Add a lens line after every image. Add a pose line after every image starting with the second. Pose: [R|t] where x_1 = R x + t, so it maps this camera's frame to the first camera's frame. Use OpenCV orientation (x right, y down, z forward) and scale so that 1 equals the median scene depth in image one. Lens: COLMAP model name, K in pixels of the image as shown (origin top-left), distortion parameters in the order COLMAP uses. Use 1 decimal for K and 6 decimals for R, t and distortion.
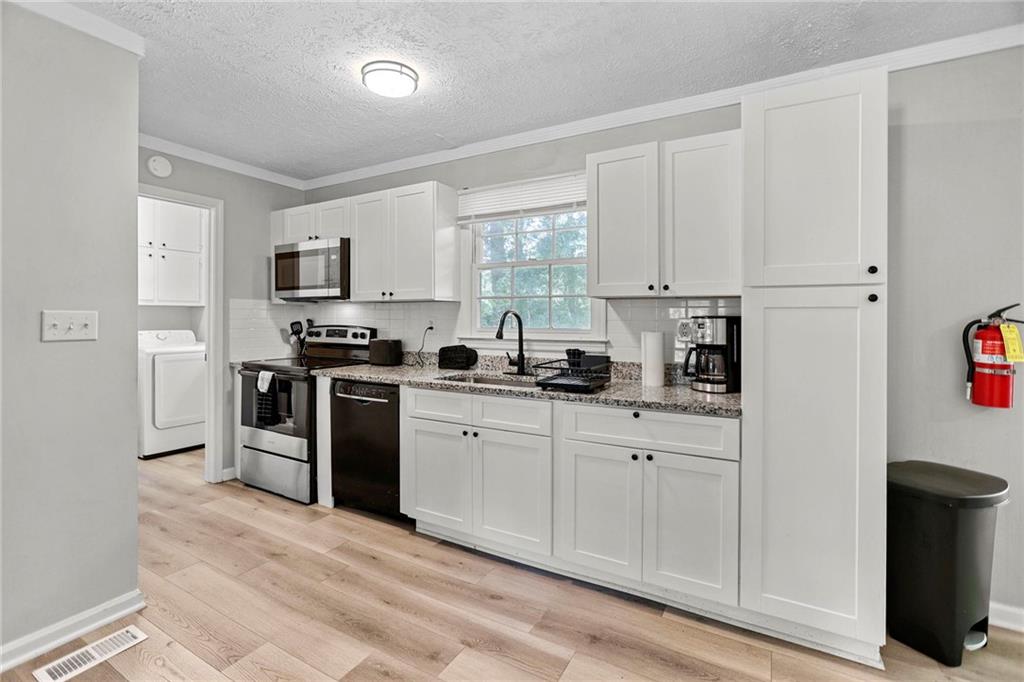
lens RADIAL K [[474.2, 0, 500.7], [0, 474.2, 328.5], [0, 0, 1]] dist [-0.026415, 0.017958]
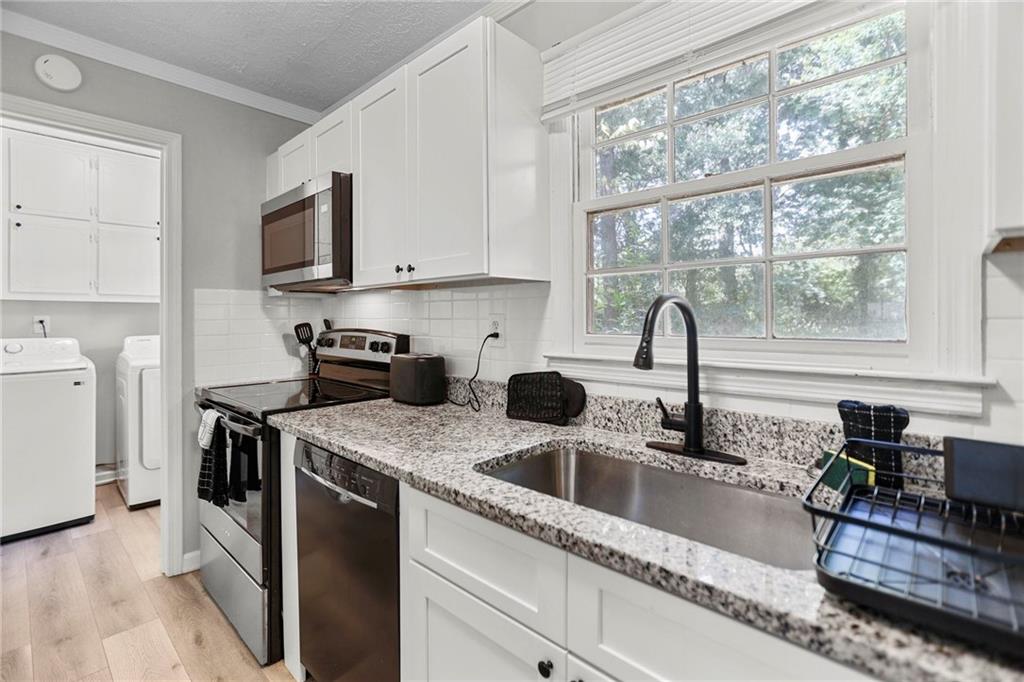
lens RADIAL K [[474.2, 0, 500.7], [0, 474.2, 328.5], [0, 0, 1]] dist [-0.026415, 0.017958]
pose [[0.973973, -0.002127, -0.226655, -0.024064], [0.002503, 0.999996, 0.001369, -0.009342], [0.226651, -0.001901, 0.973974, 0.515161]]
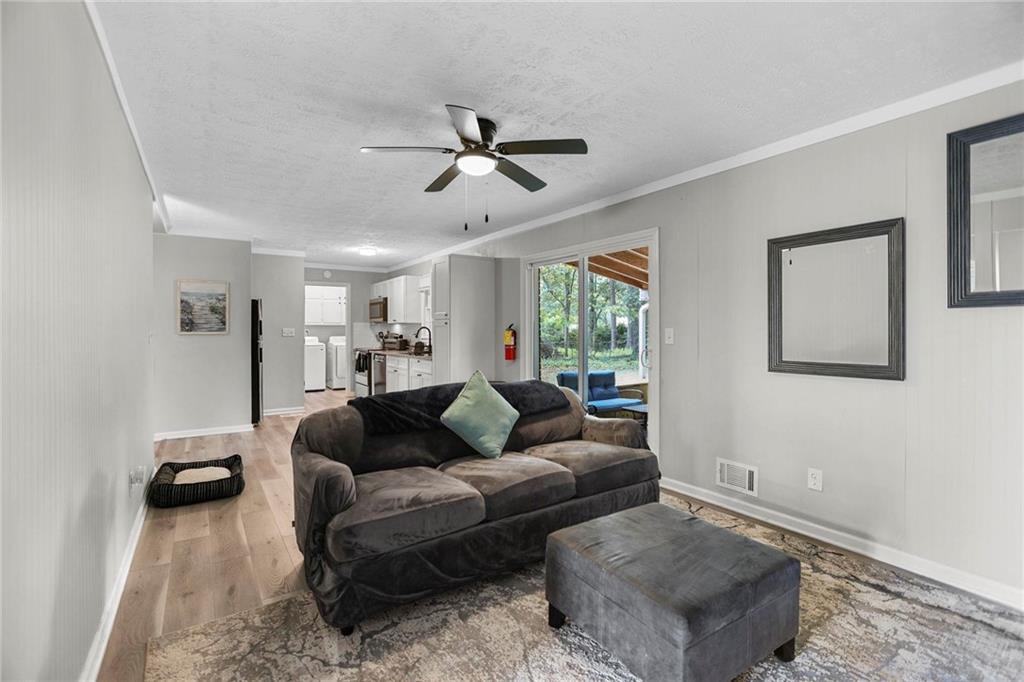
lens RADIAL K [[474.2, 0, 500.7], [0, 474.2, 328.5], [0, 0, 1]] dist [-0.026415, 0.017958]
pose [[0.891622, -0.009021, -0.452691, 1.350861], [-0.001677, 0.999729, -0.023225, 0.025186], [0.452778, 0.021467, 0.891365, -0.939884]]
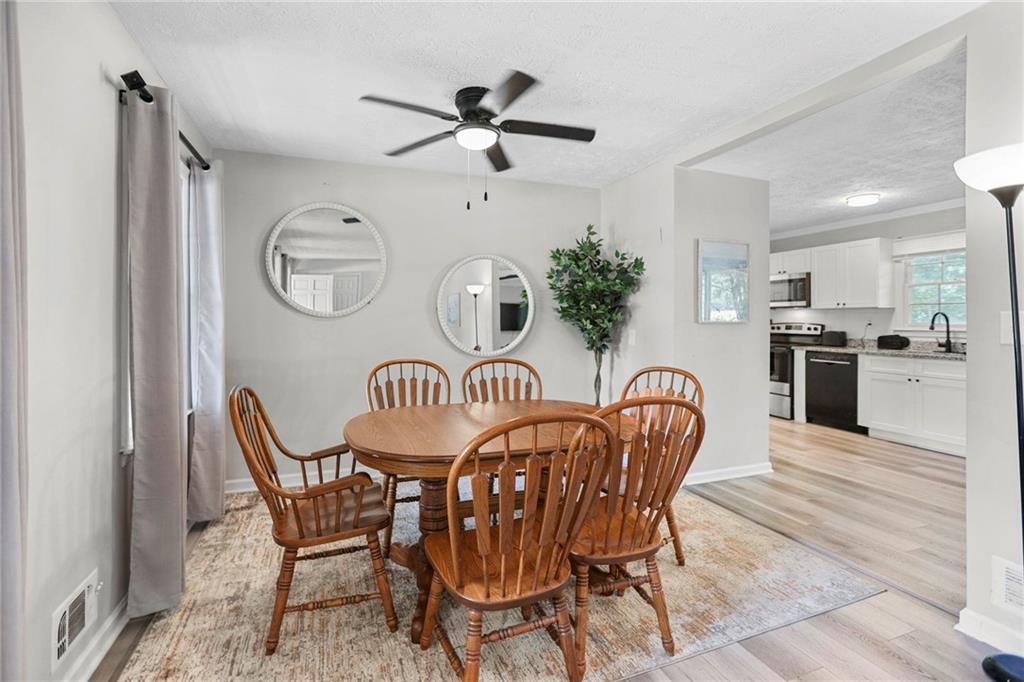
lens RADIAL K [[474.2, 0, 500.7], [0, 474.2, 328.5], [0, 0, 1]] dist [-0.026415, 0.017958]
pose [[0.778803, 0.005437, -0.627245, -0.127903], [-0.003453, 0.999984, 0.004381, 0.011597], [0.627259, -0.001246, 0.778810, -1.093149]]
